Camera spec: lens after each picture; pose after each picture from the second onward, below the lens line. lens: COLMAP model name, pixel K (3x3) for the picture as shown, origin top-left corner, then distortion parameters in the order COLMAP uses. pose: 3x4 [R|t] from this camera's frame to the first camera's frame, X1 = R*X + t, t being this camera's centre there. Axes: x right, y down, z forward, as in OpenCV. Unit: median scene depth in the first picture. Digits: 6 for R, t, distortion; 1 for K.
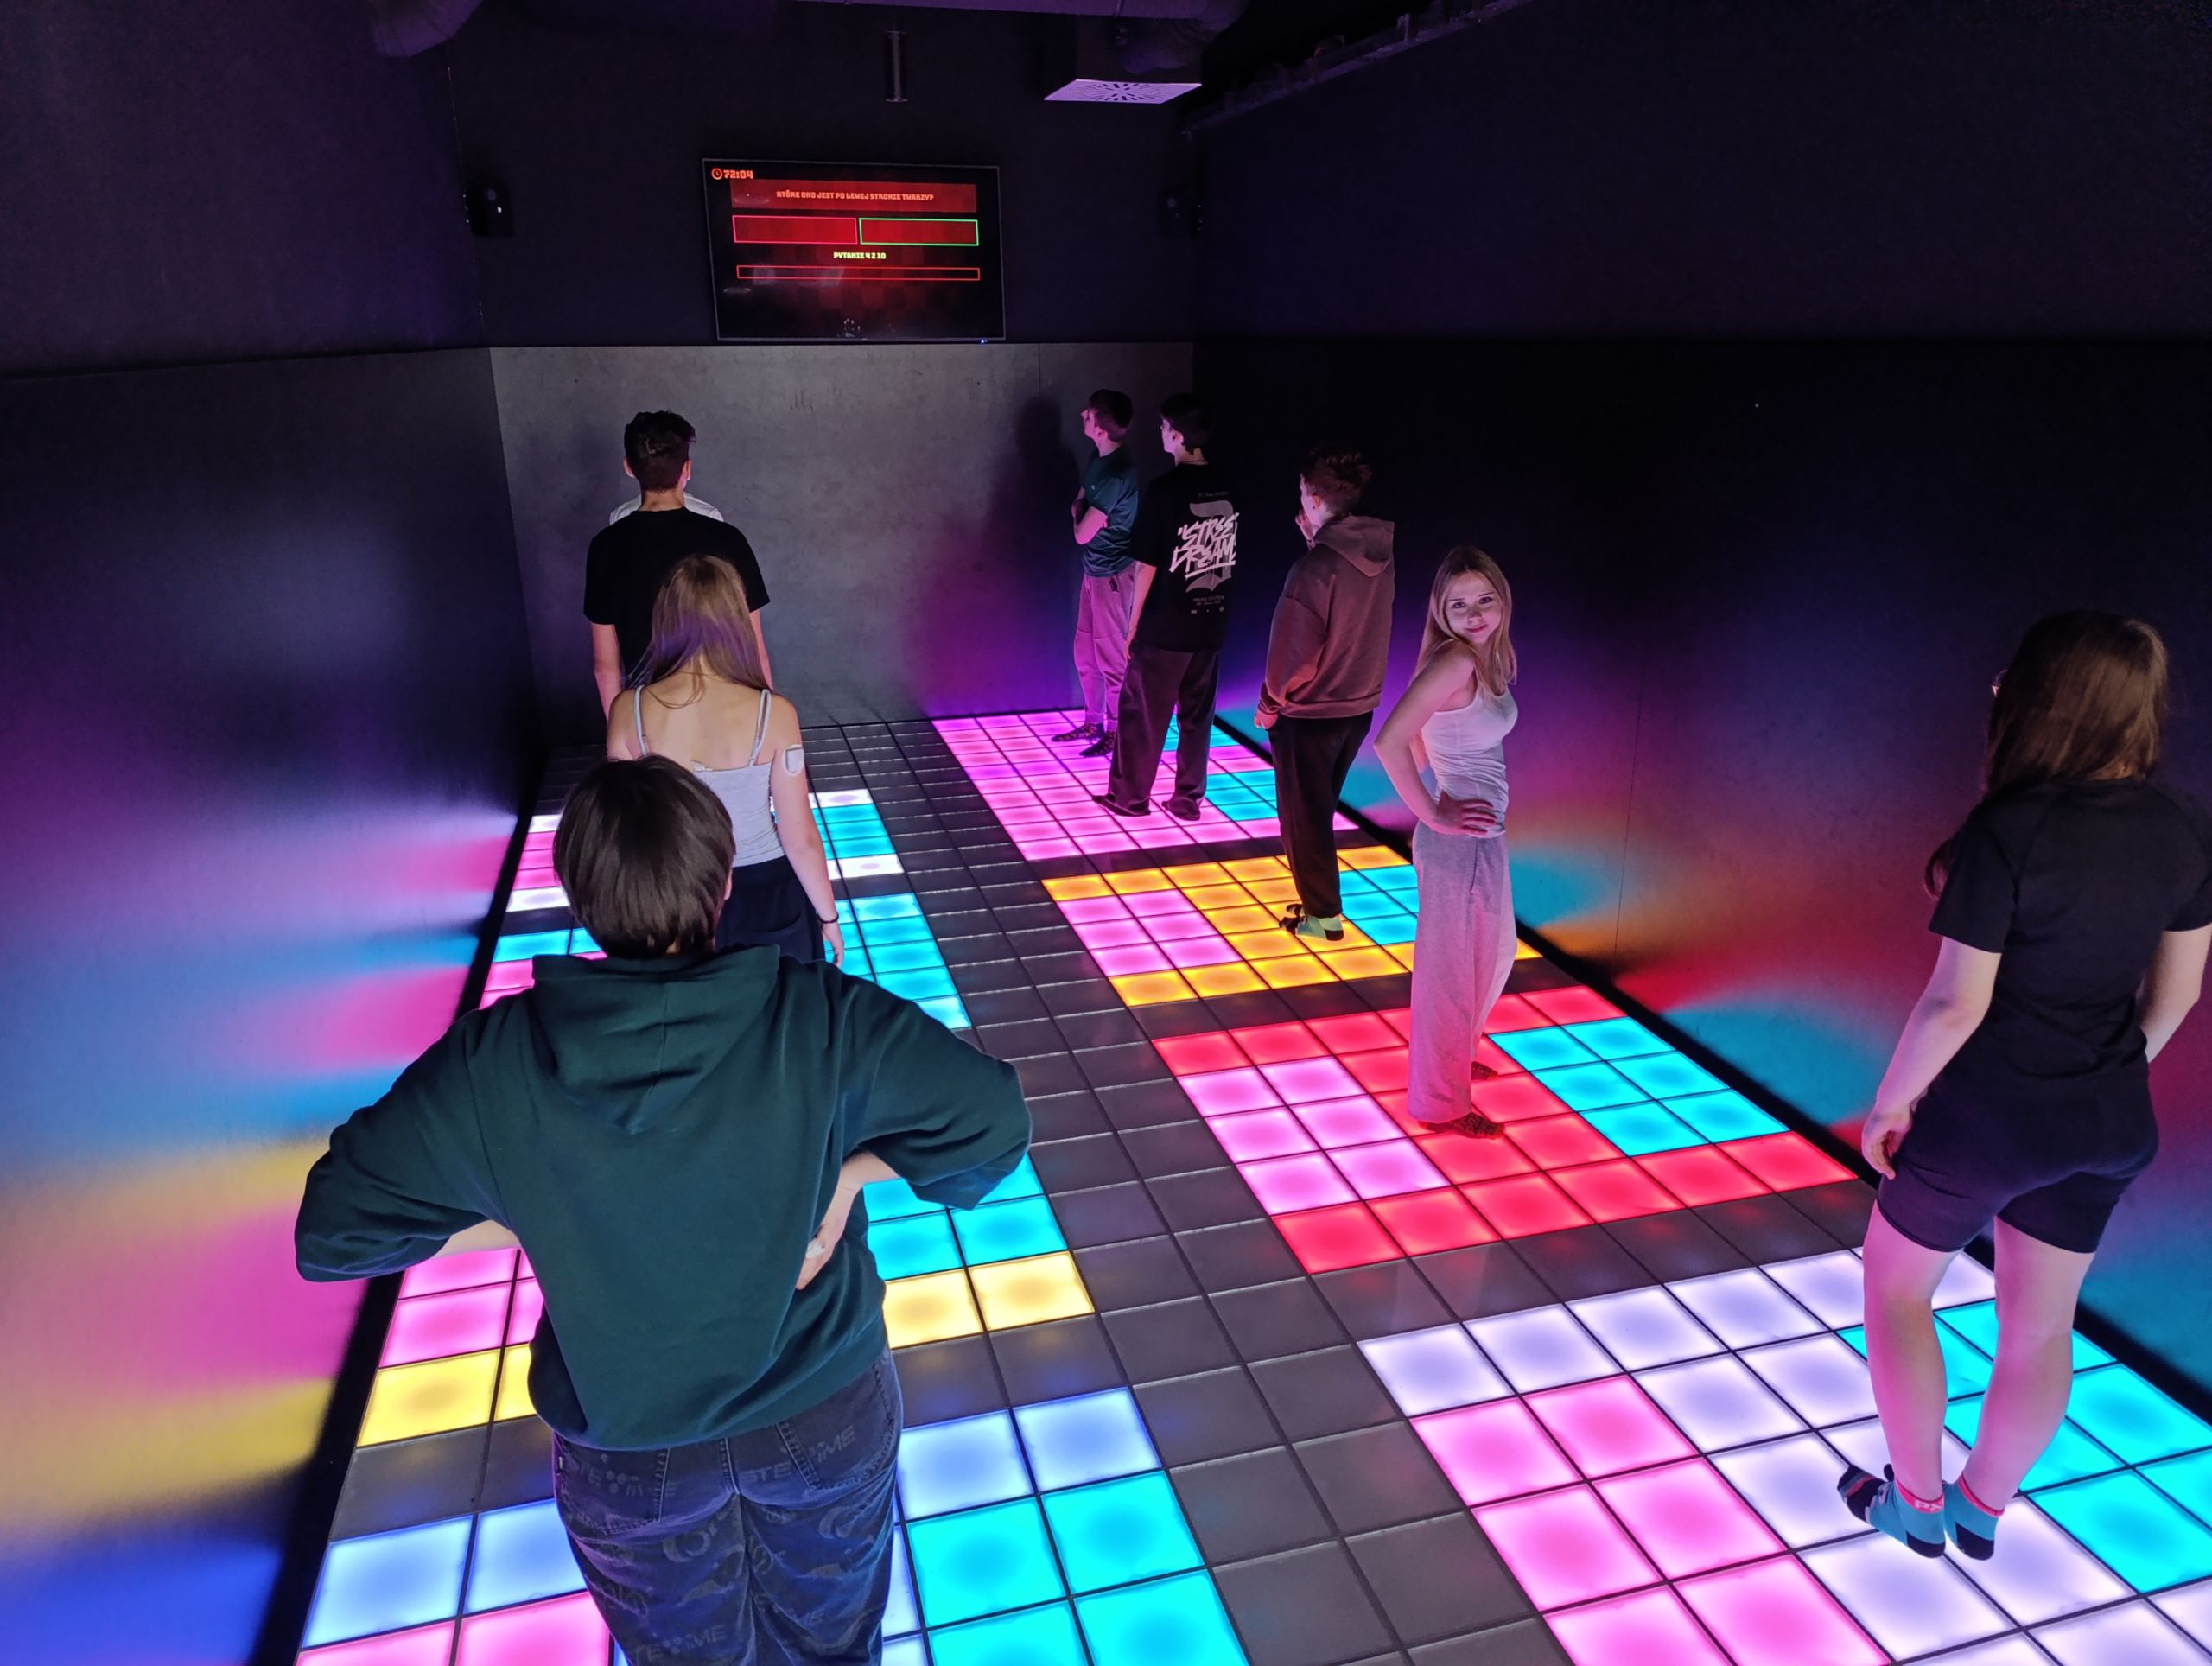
lens RADIAL K [[1524.1, 0, 1121.7], [0, 1524.1, 838.1], [0, 0, 1]] dist [0.037621, -0.035865]
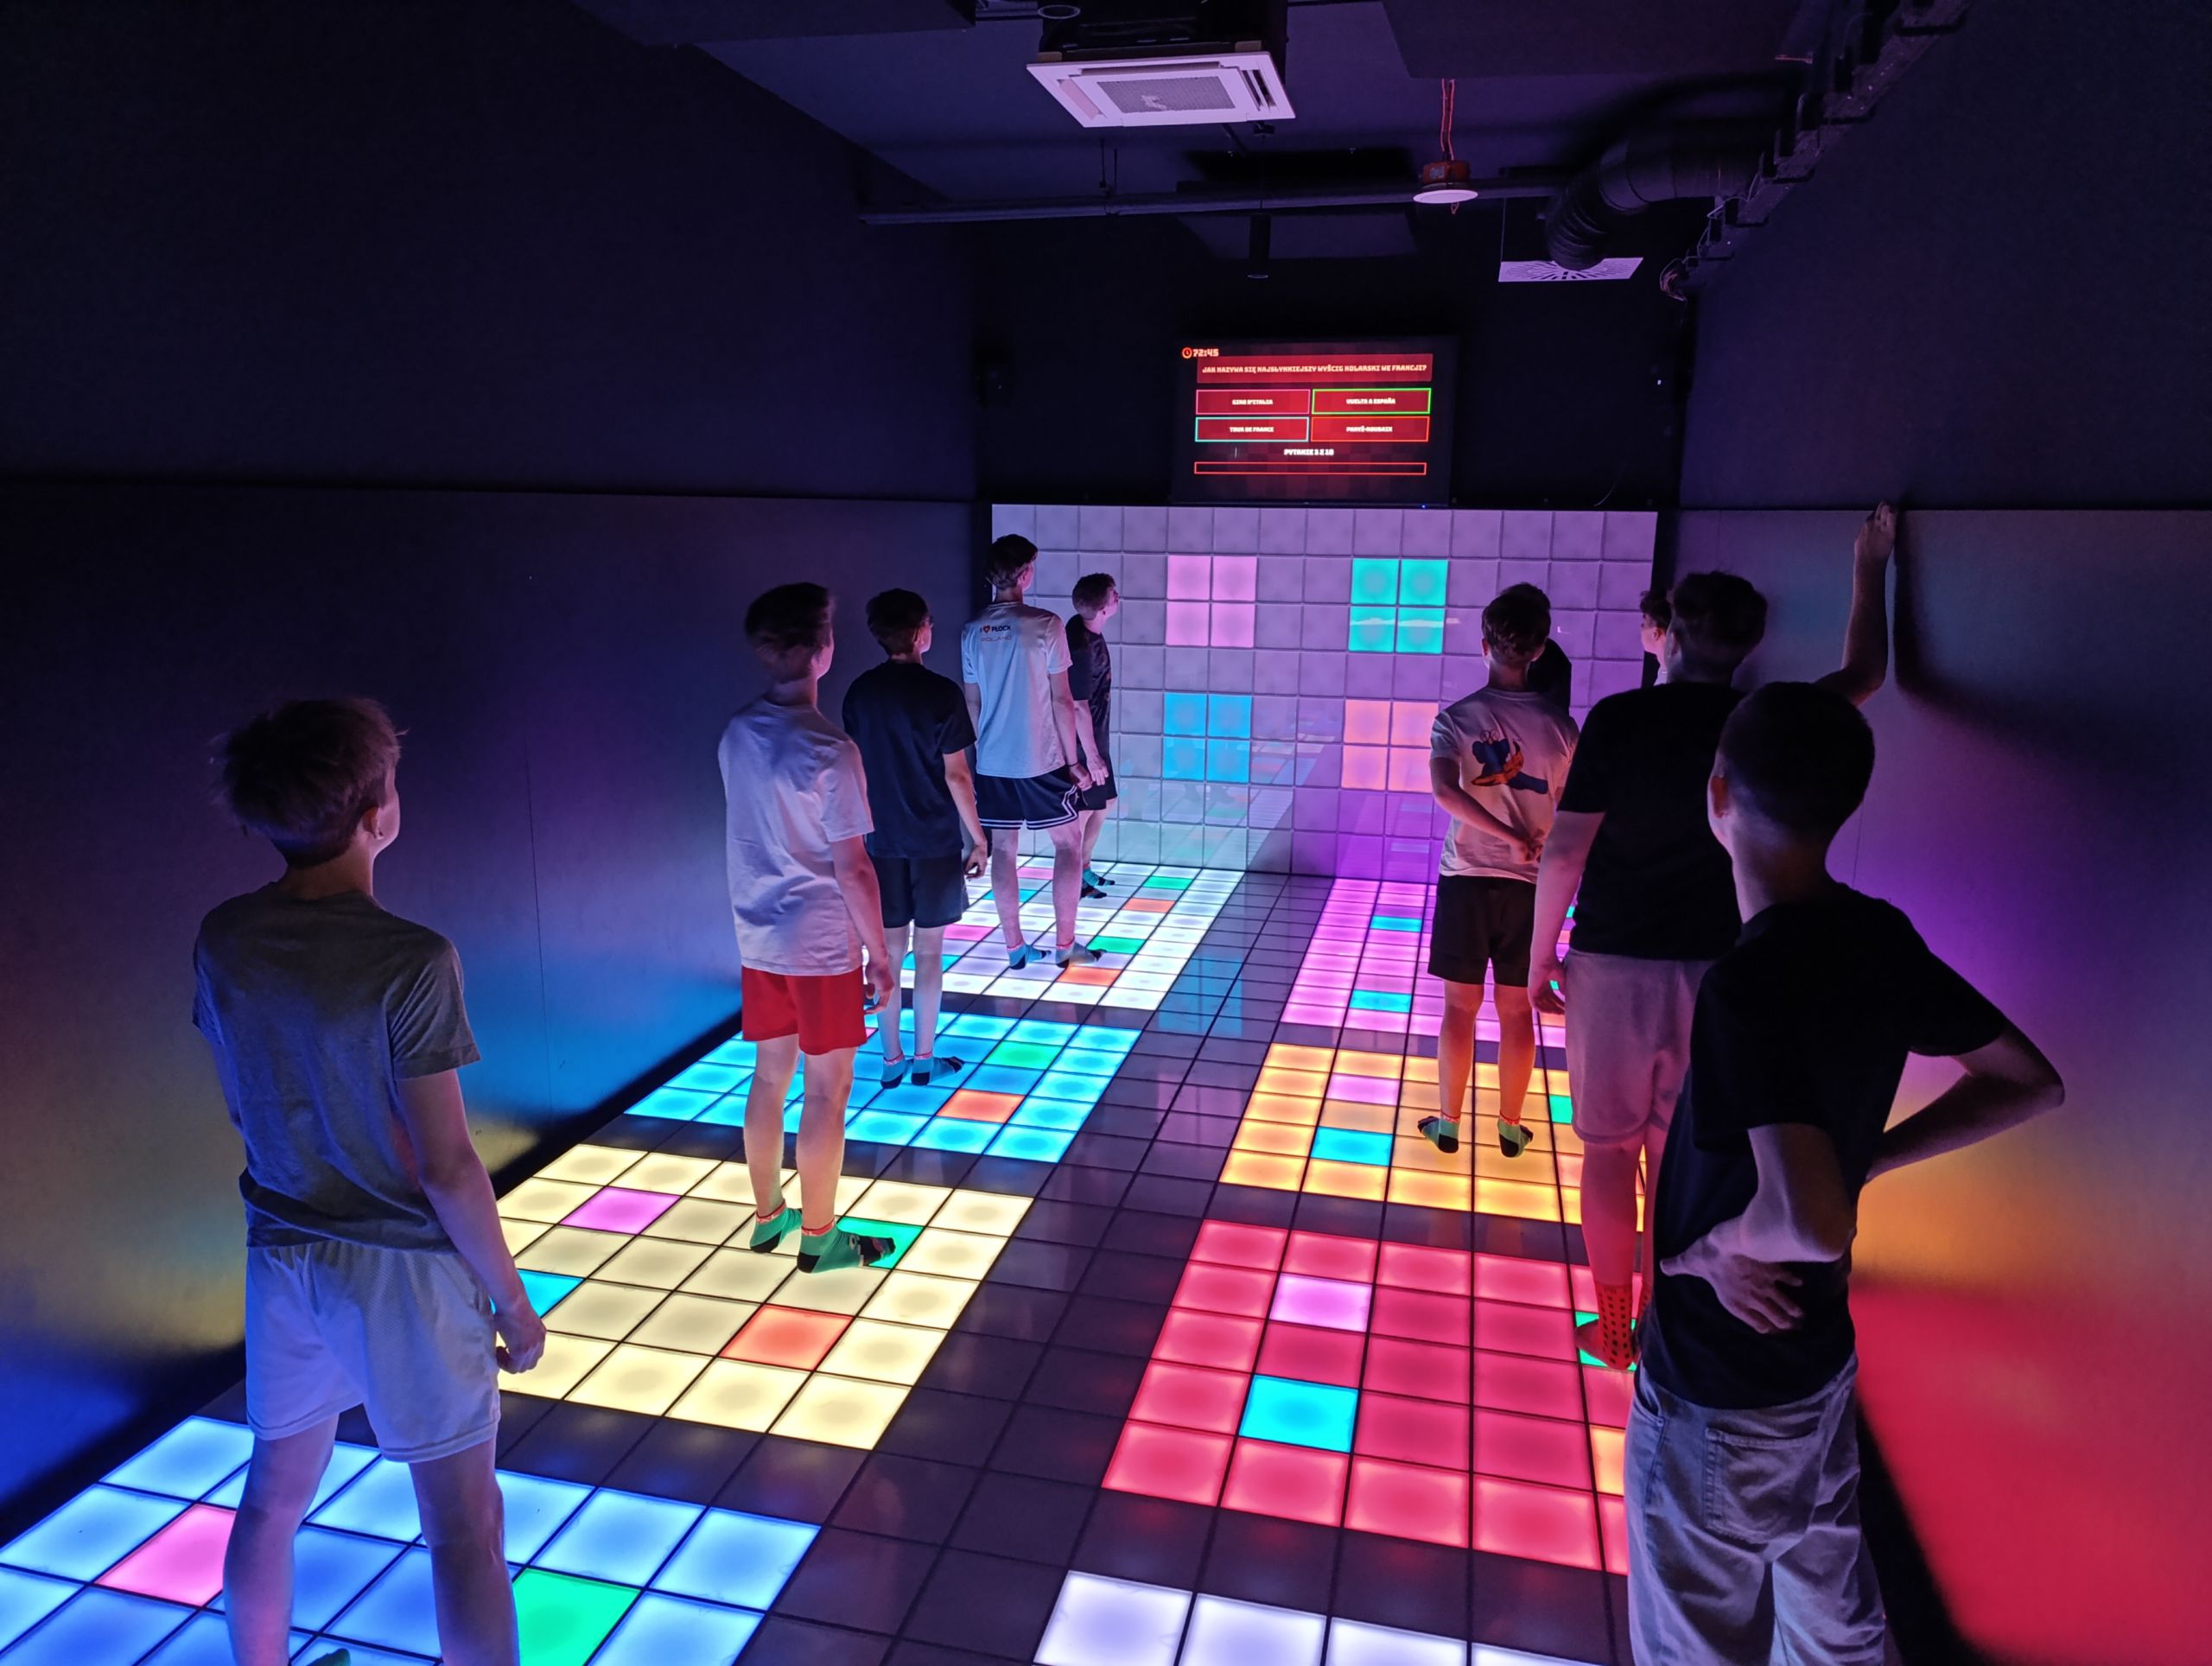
lens RADIAL K [[1524.1, 0, 1110.6], [0, 1524.1, 830.9], [0, 0, 1]] dist [0.037621, -0.035865]
pose [[0.872183, 0.129063, -0.471848, 0.353143], [-0.177580, 0.982302, -0.059559, -0.034501], [0.455810, 0.135737, 0.879666, 0.093001]]
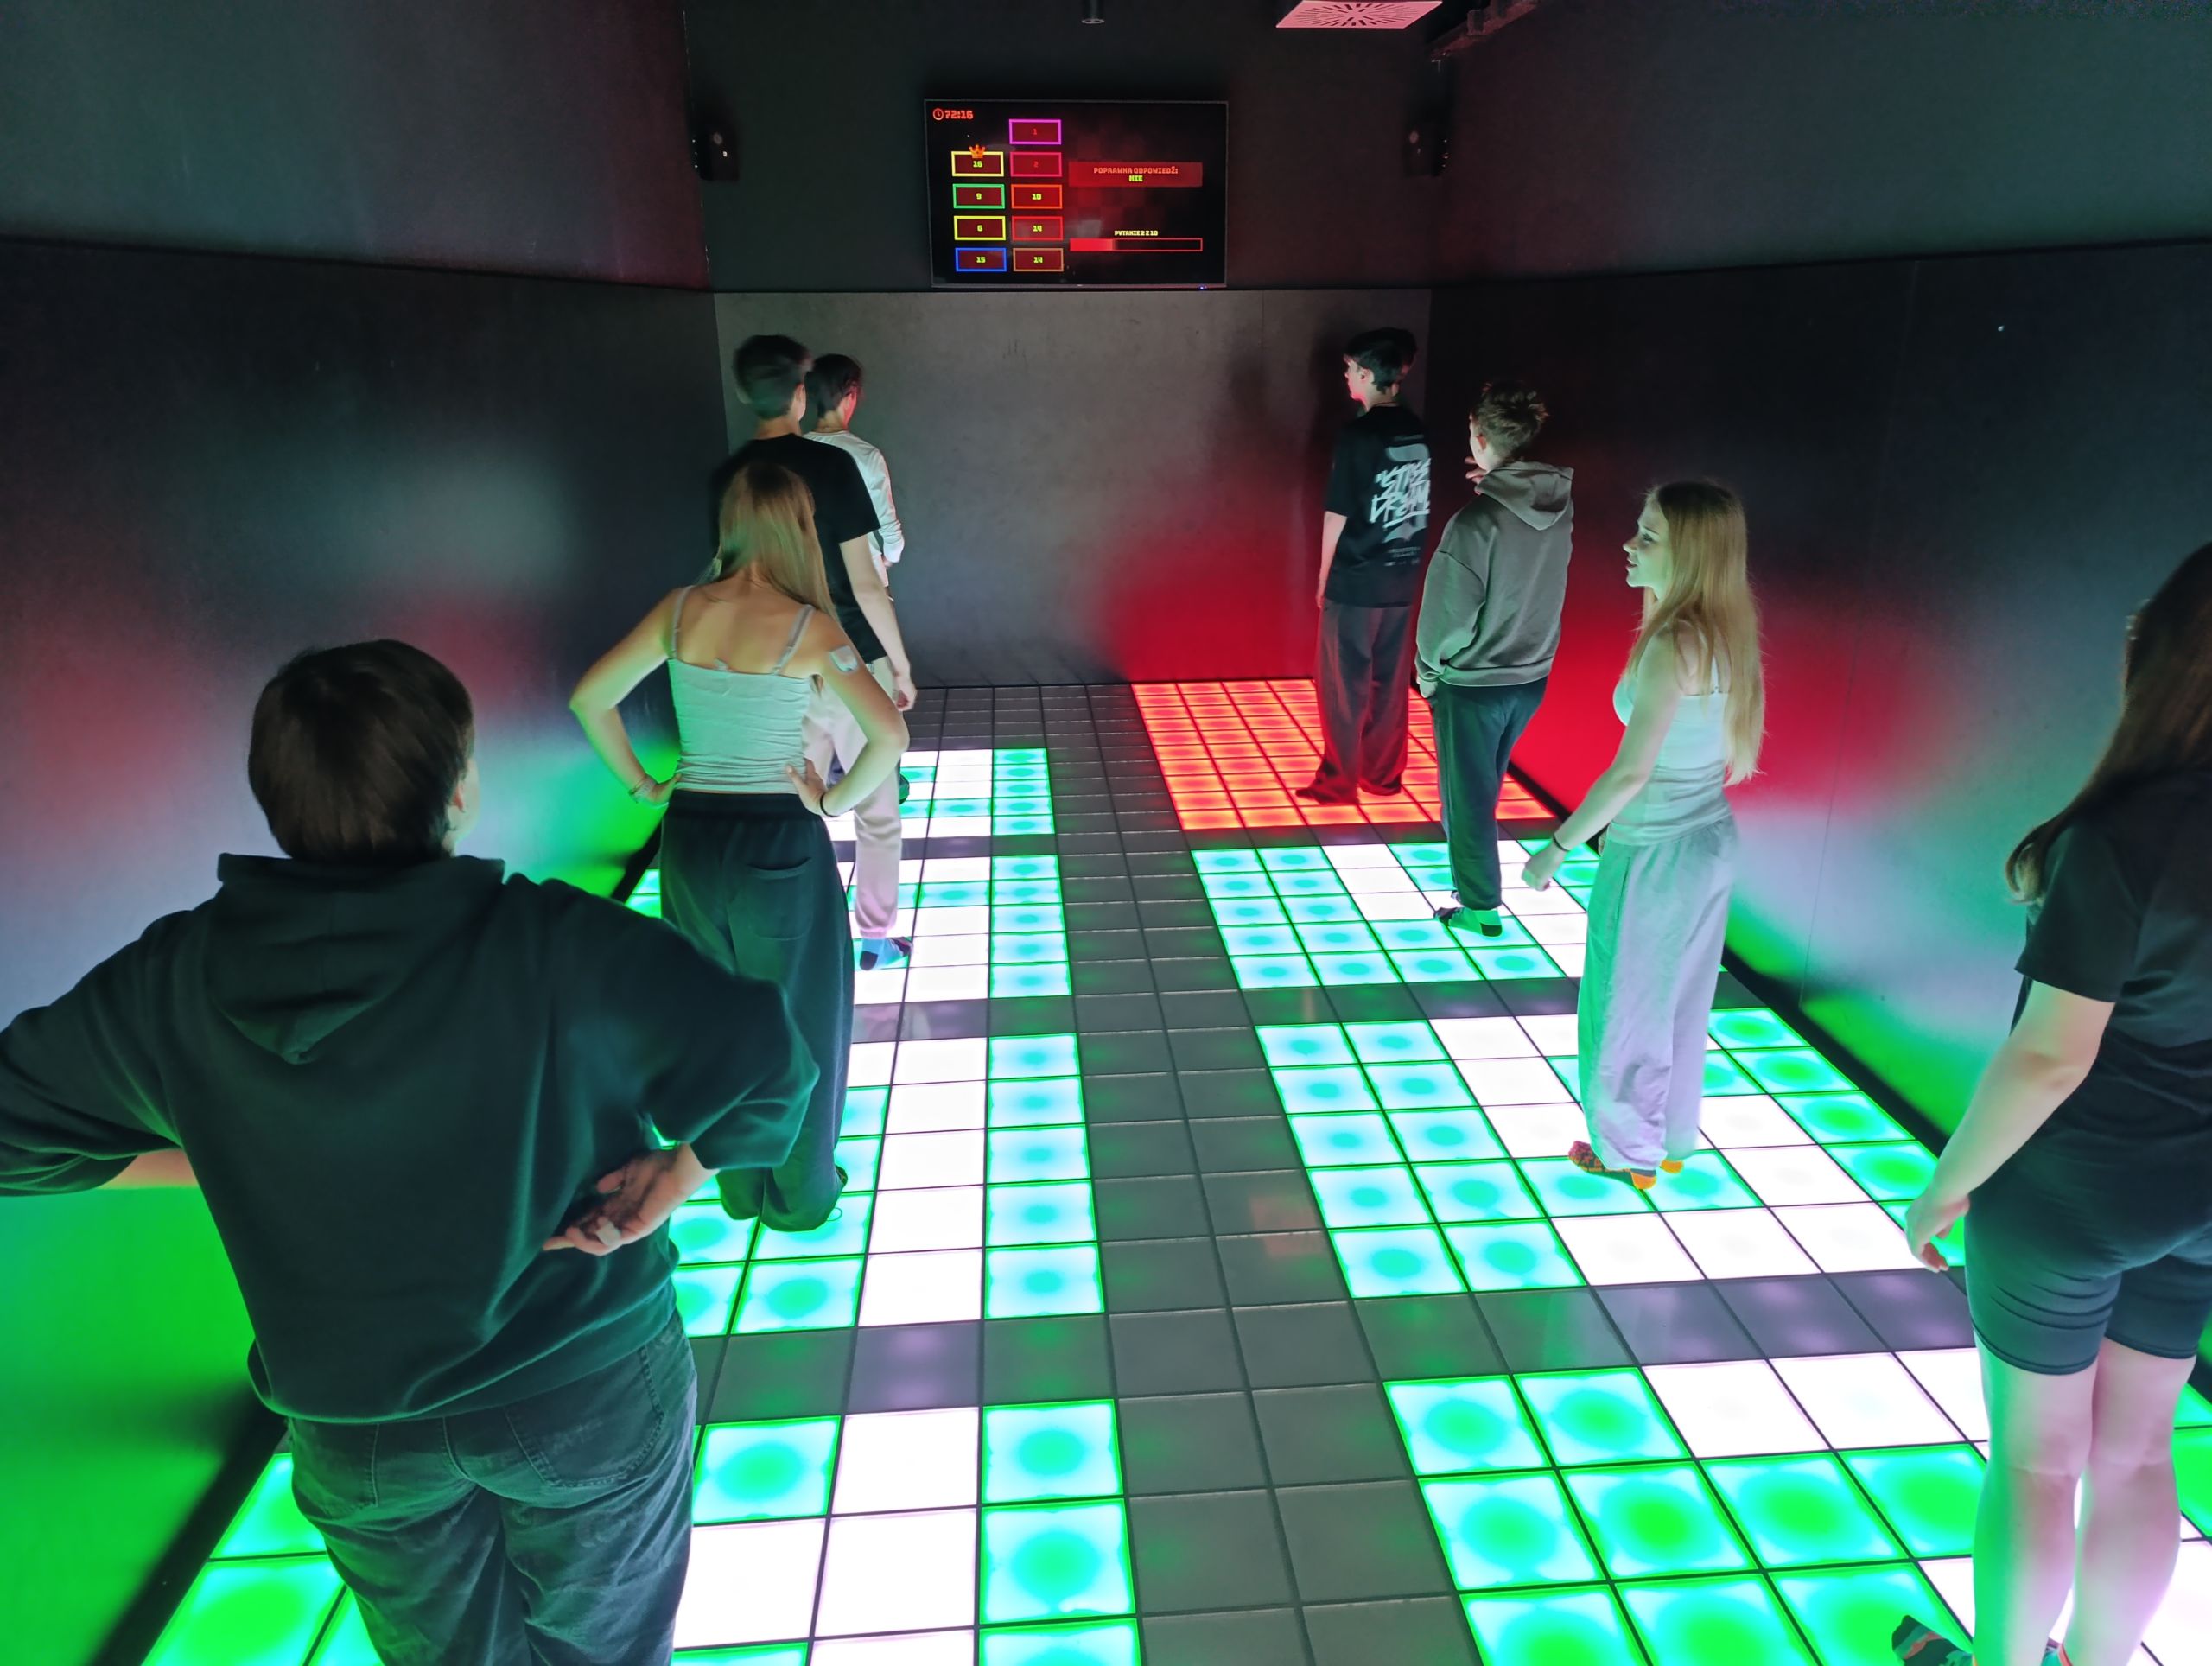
lens RADIAL K [[1524.1, 0, 1144.8], [0, 1524.1, 851.2], [0, 0, 1]] dist [0.037621, -0.035865]
pose [[0.982146, 0.065023, -0.176527, 0.098735], [-0.061598, 0.997792, 0.024823, 0.006999], [0.177751, -0.013506, 0.983983, 0.072990]]
